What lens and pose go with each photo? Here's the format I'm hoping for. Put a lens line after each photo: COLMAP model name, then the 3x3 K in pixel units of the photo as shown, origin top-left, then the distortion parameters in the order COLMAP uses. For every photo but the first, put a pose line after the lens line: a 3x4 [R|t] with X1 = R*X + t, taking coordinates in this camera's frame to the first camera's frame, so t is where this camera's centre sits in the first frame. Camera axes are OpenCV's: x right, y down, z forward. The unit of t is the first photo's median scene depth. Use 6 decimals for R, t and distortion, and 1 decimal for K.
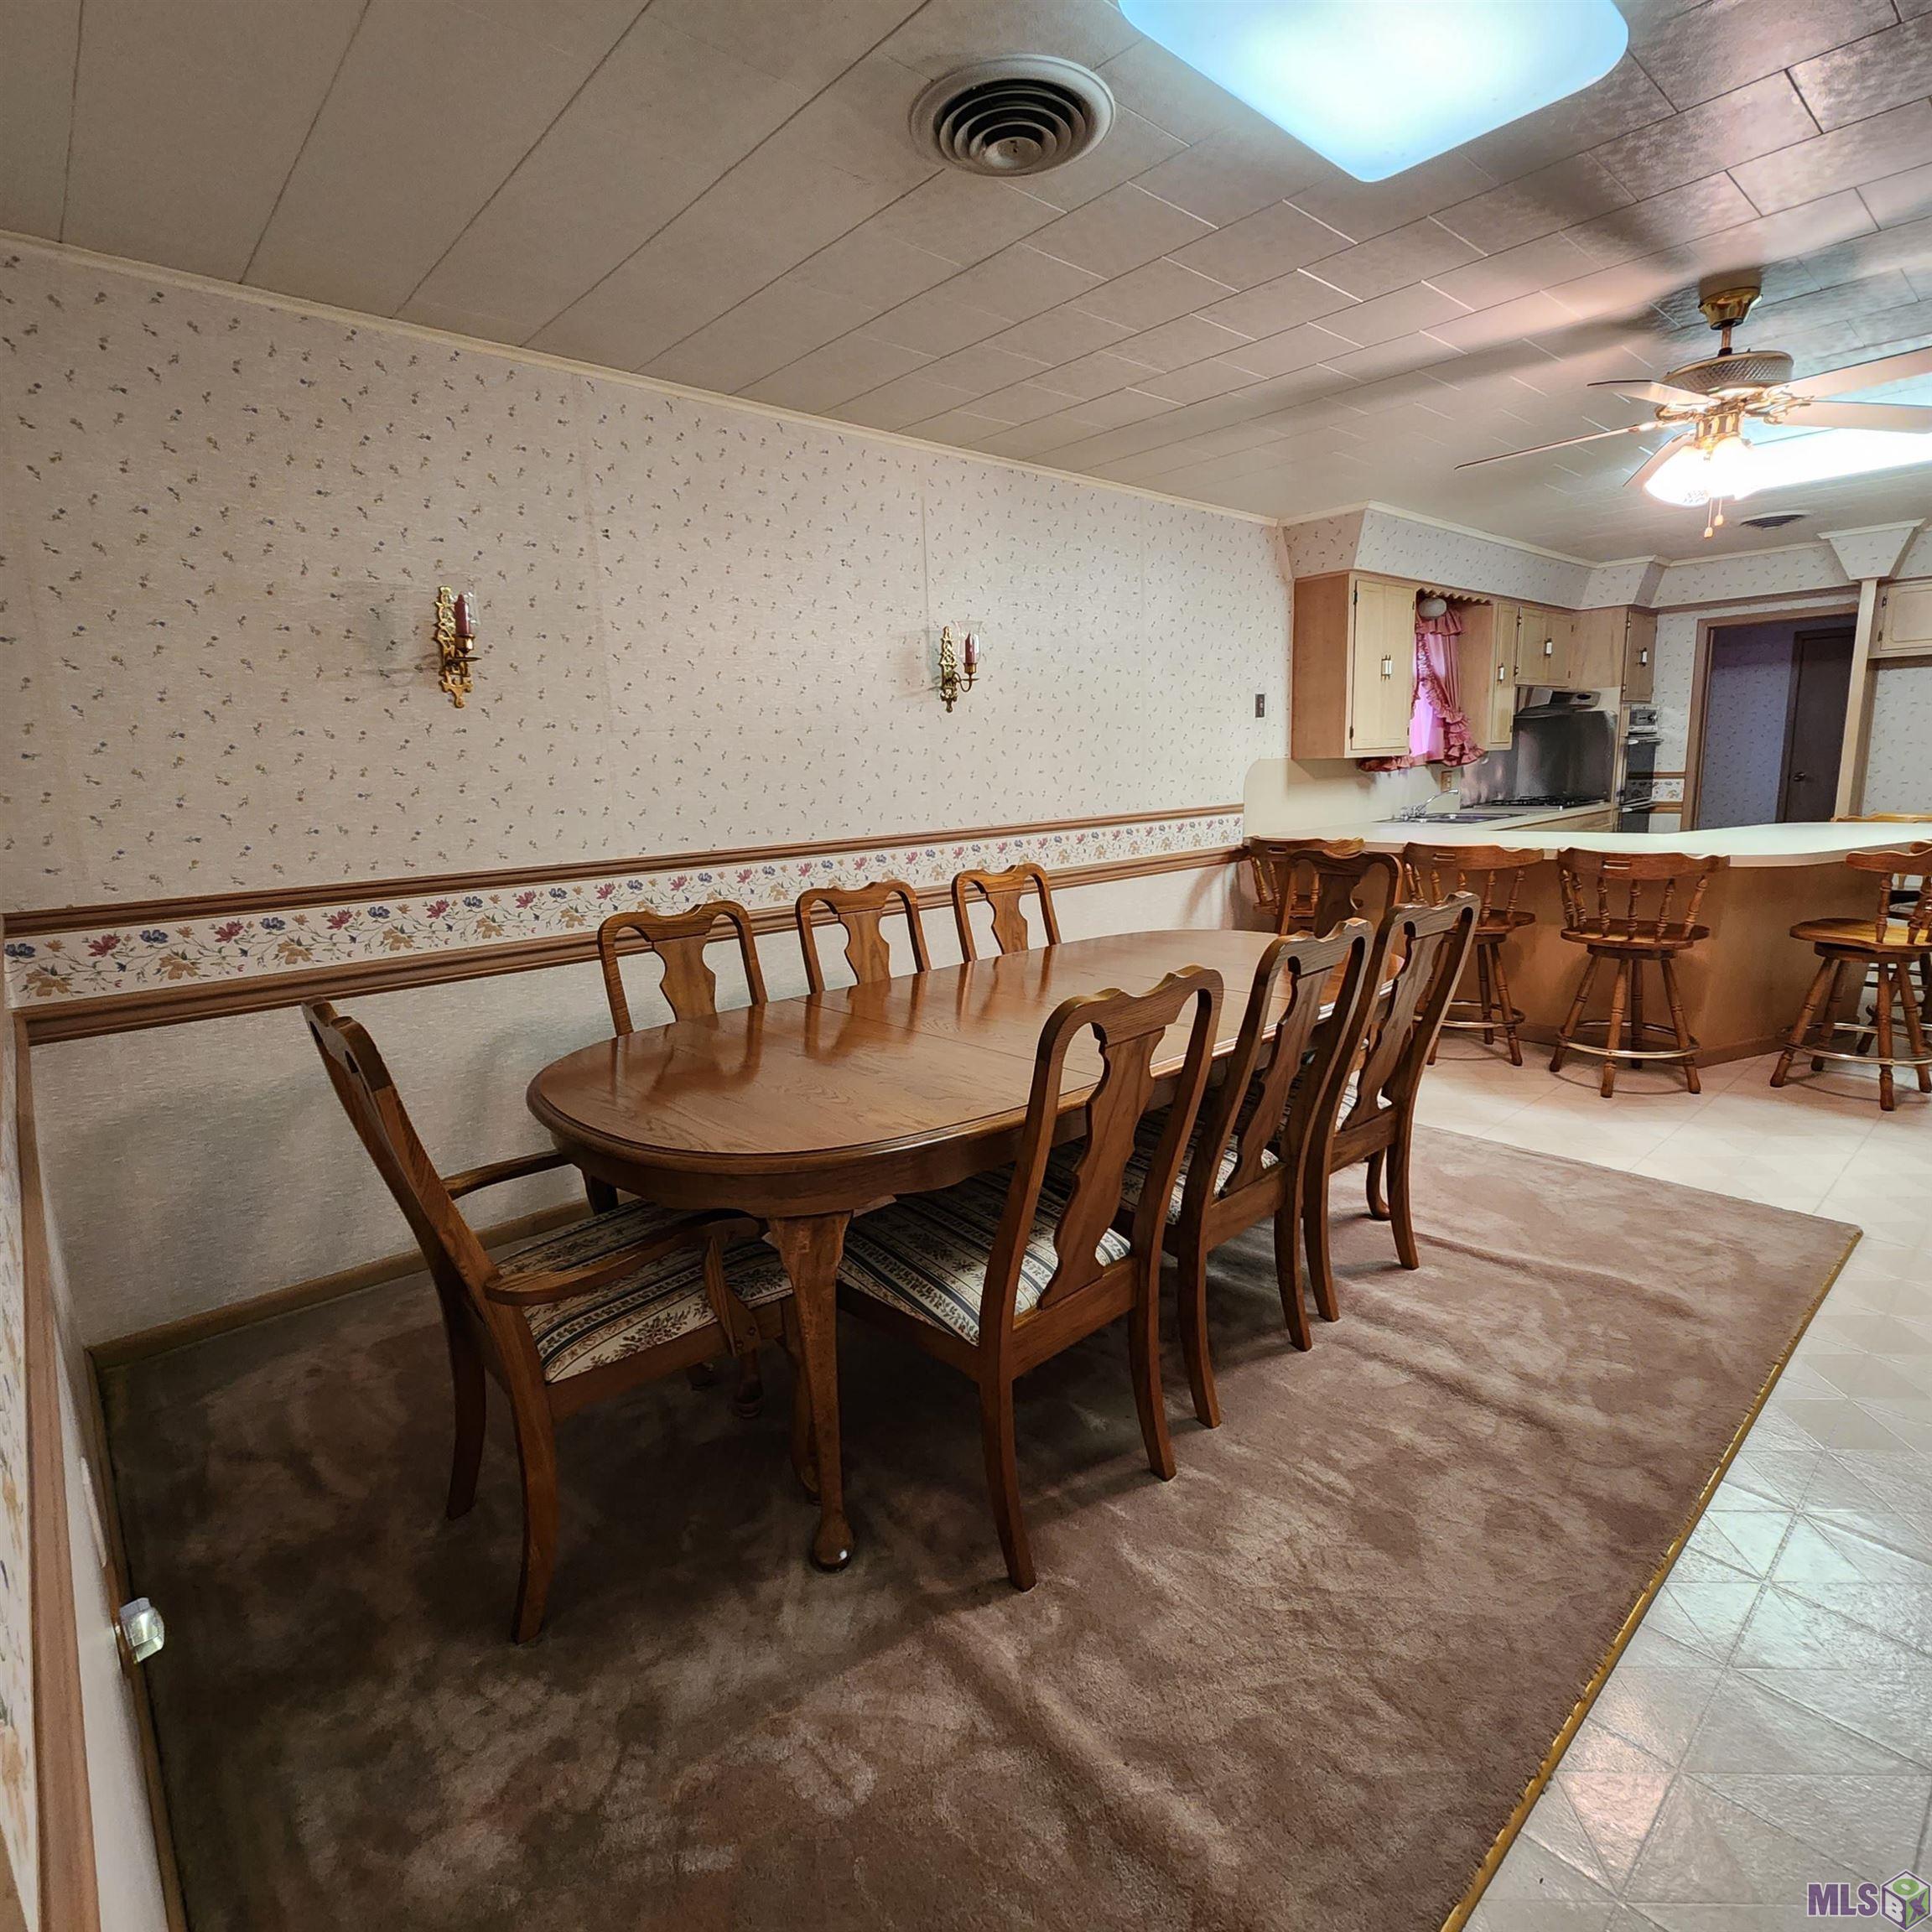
lens RADIAL K [[1046.1, 0, 974.9], [0, 1046.1, 973.1], [0, 0, 1]] dist [-0.006677, -0.000462]
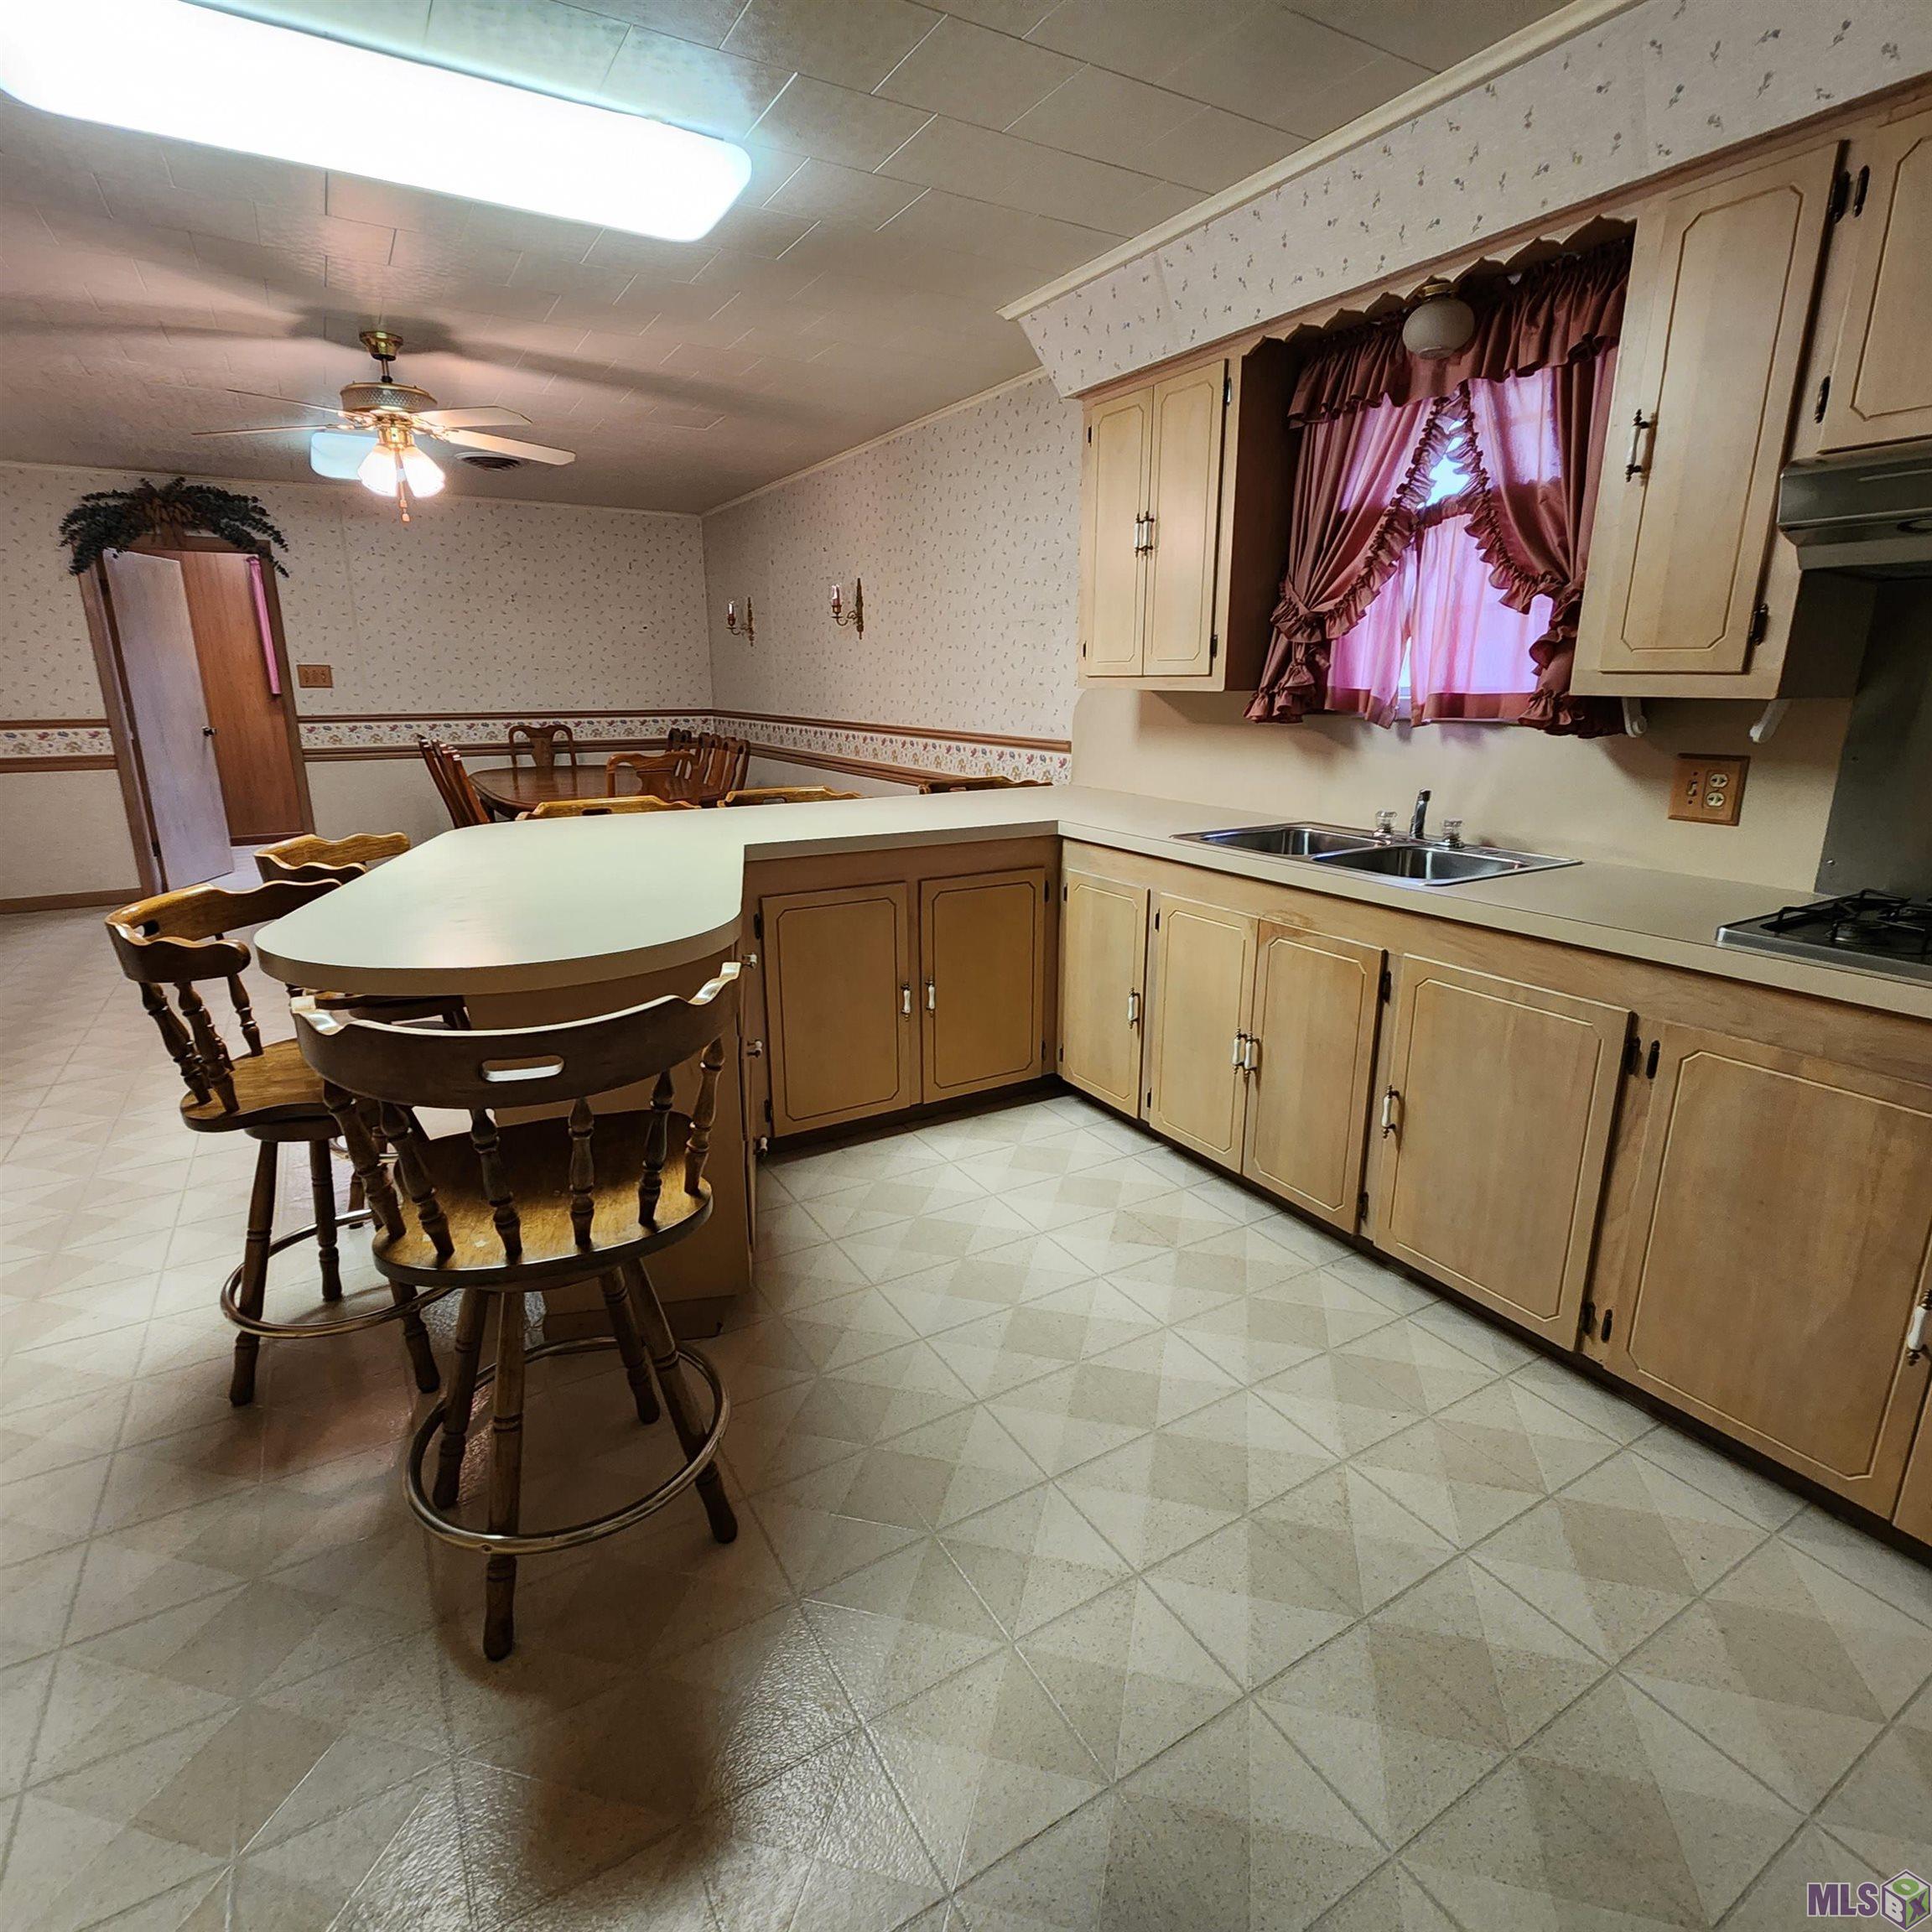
lens RADIAL K [[1046.1, 0, 972.5], [0, 1046.1, 955.2], [0, 0, 1]] dist [-0.006677, -0.000462]
pose [[-0.205561, 0.288870, -0.935040, 1.124947], [-0.188825, 0.925783, 0.327522, -0.274902], [0.960255, 0.243884, -0.135759, 1.152347]]
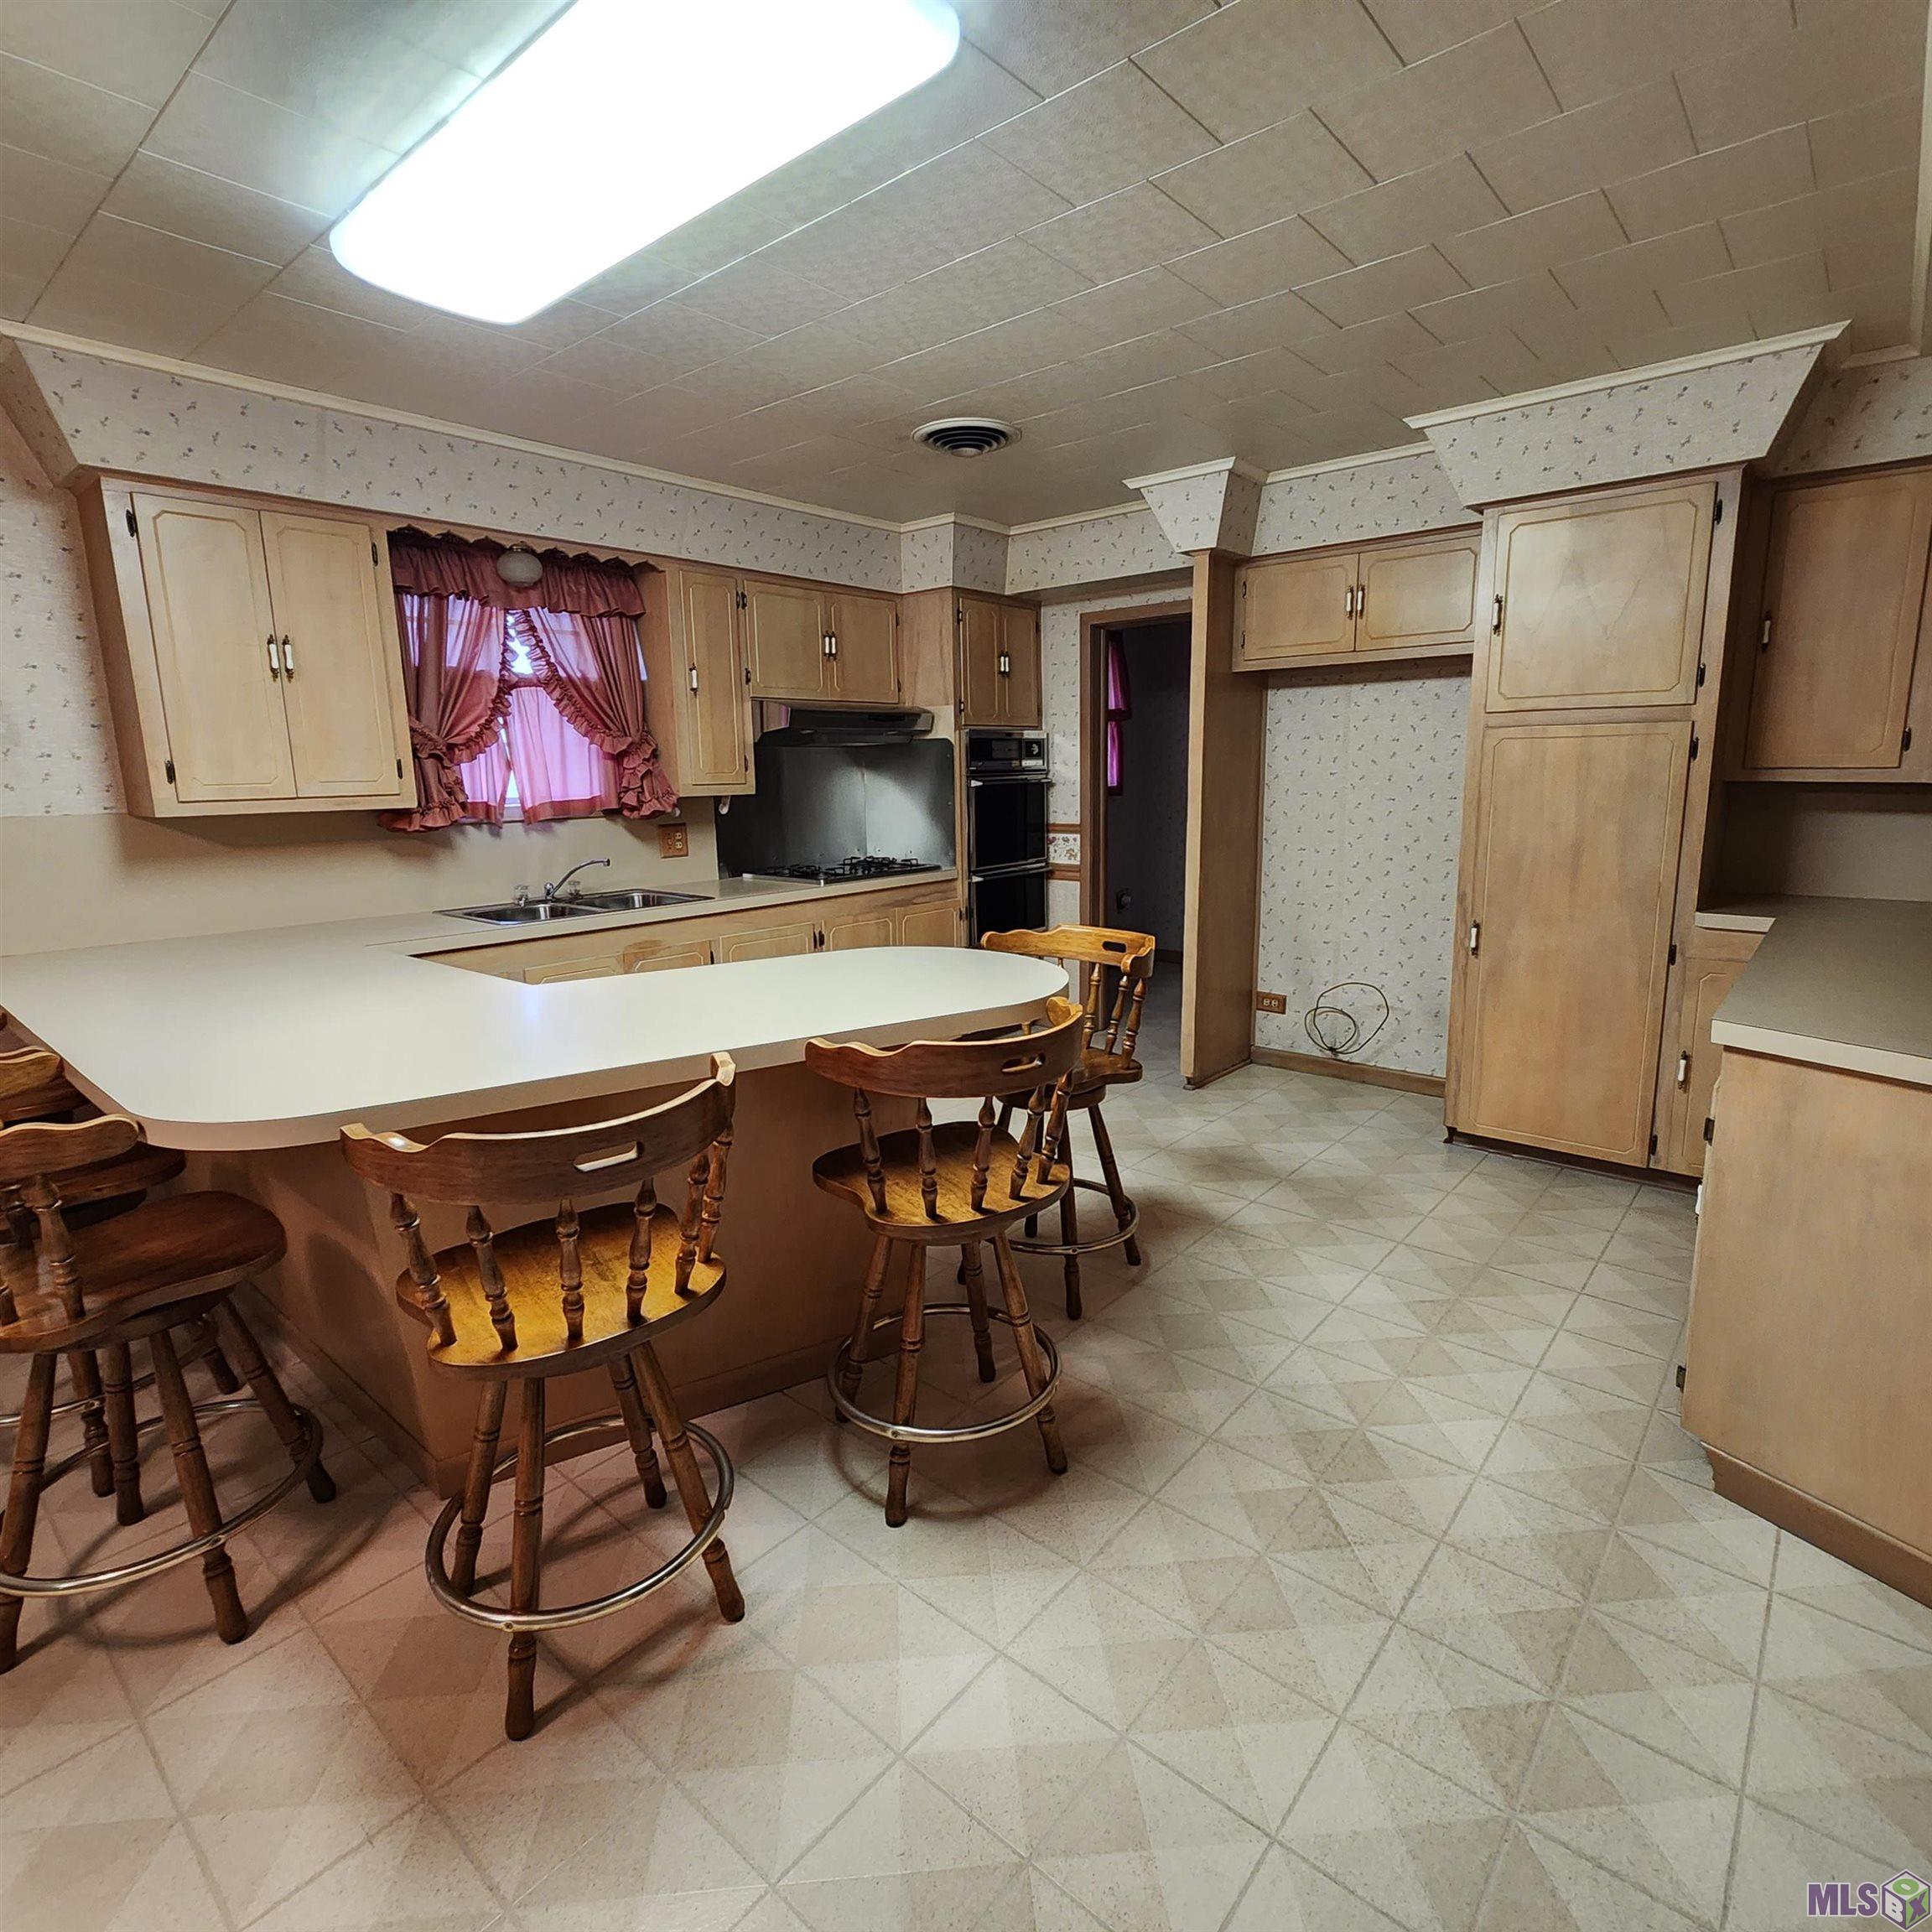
lens RADIAL K [[1046.1, 0, 973.3], [0, 1046.1, 963.4], [0, 0, 1]] dist [-0.006677, -0.000462]
pose [[0.993074, -0.014920, 0.116541, 0.772237], [0.018827, 0.999294, -0.032499, -0.111723], [-0.115974, 0.034468, 0.992654, 0.444060]]
